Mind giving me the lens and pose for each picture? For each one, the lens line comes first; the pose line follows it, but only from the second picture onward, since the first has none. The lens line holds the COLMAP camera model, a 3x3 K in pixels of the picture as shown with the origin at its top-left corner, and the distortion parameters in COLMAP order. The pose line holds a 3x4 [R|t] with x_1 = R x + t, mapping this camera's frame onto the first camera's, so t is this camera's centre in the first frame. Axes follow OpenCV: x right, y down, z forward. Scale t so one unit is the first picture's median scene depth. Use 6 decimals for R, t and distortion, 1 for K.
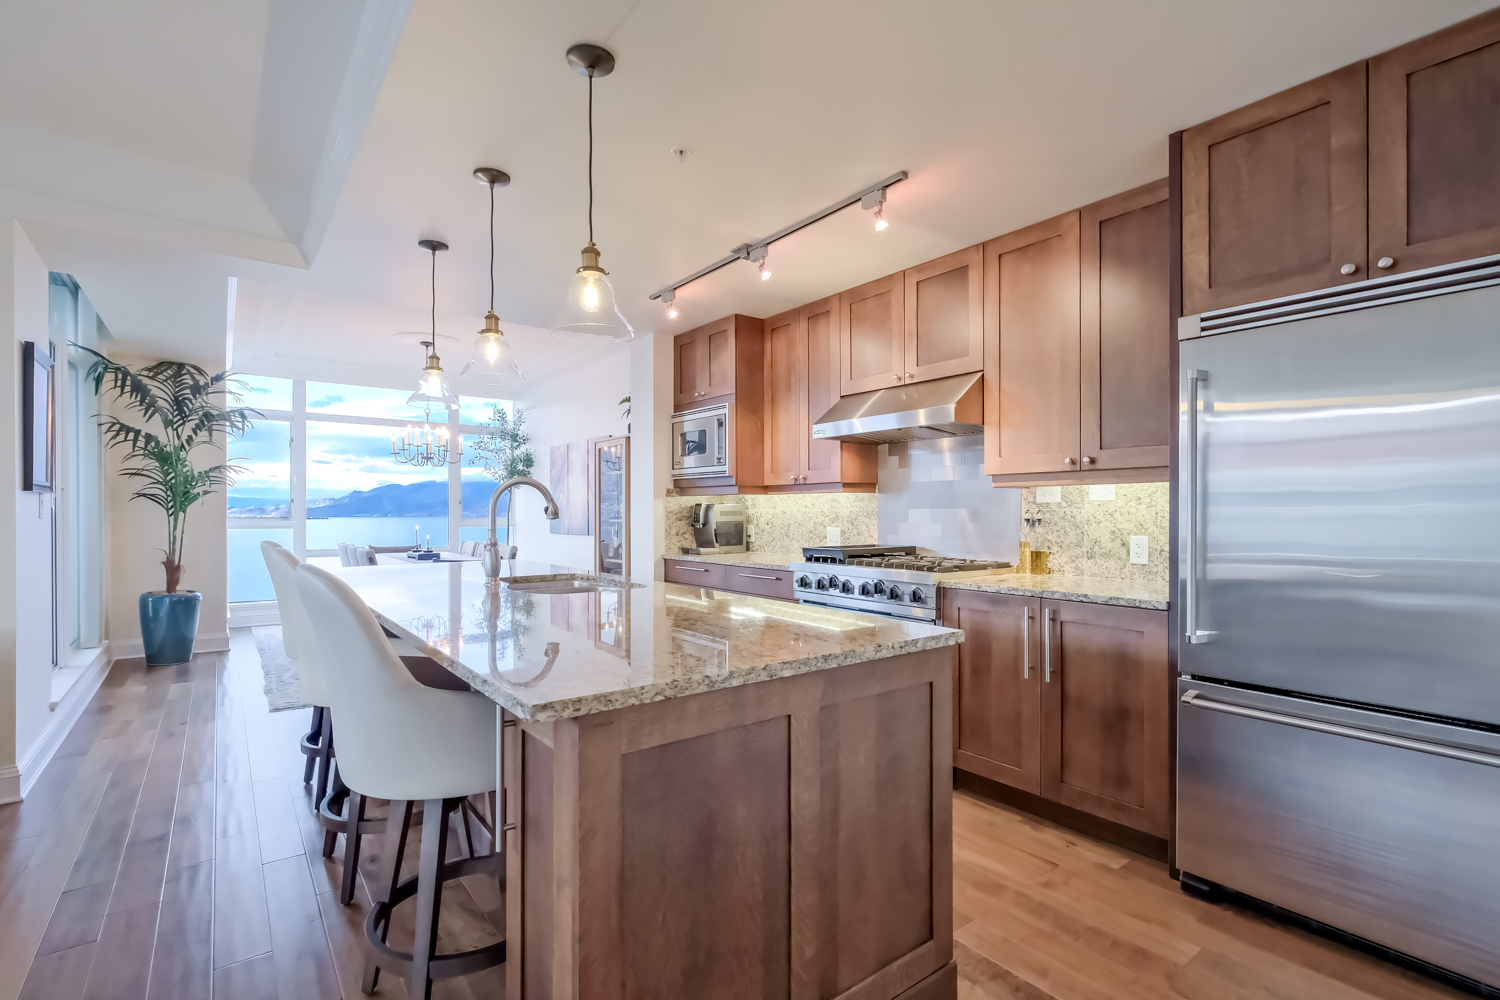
lens RADIAL K [[691.3, 0, 743.6], [0, 691.3, 511.3], [0, 0, 1]] dist [0.002580, -0.000696]
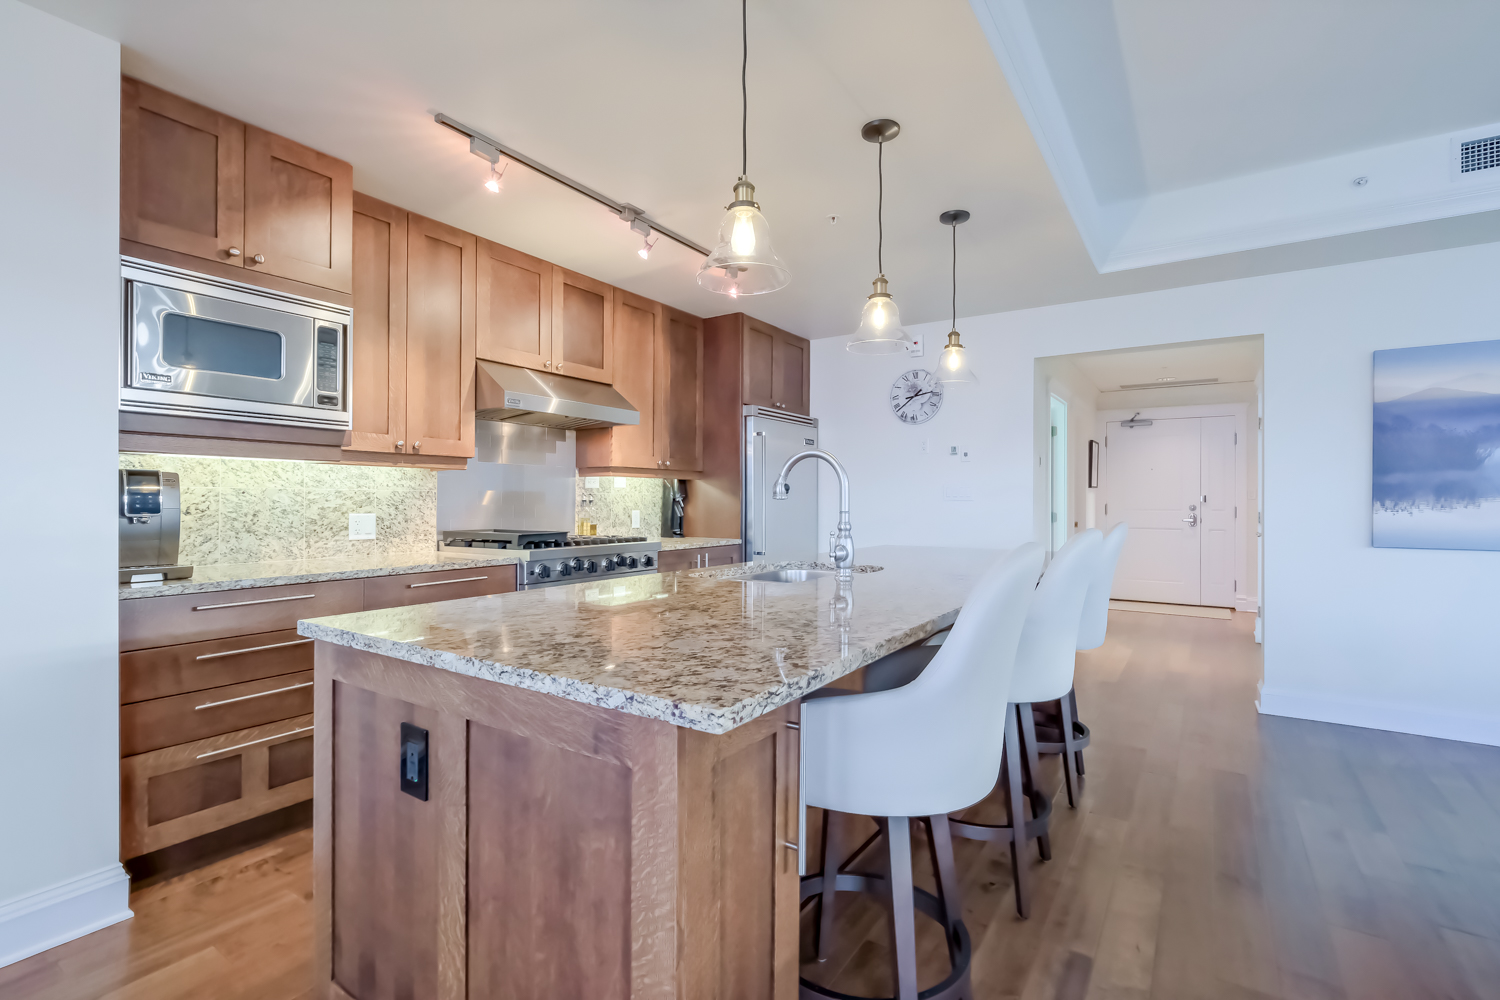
lens RADIAL K [[691.3, 0, 743.8], [0, 691.3, 496.5], [0, 0, 1]] dist [0.002580, -0.000696]
pose [[-0.328993, 0.001686, 0.944331, -0.710990], [-0.007623, 0.999961, -0.004441, 0.005570], [-0.944302, -0.008660, -0.328967, 0.890089]]
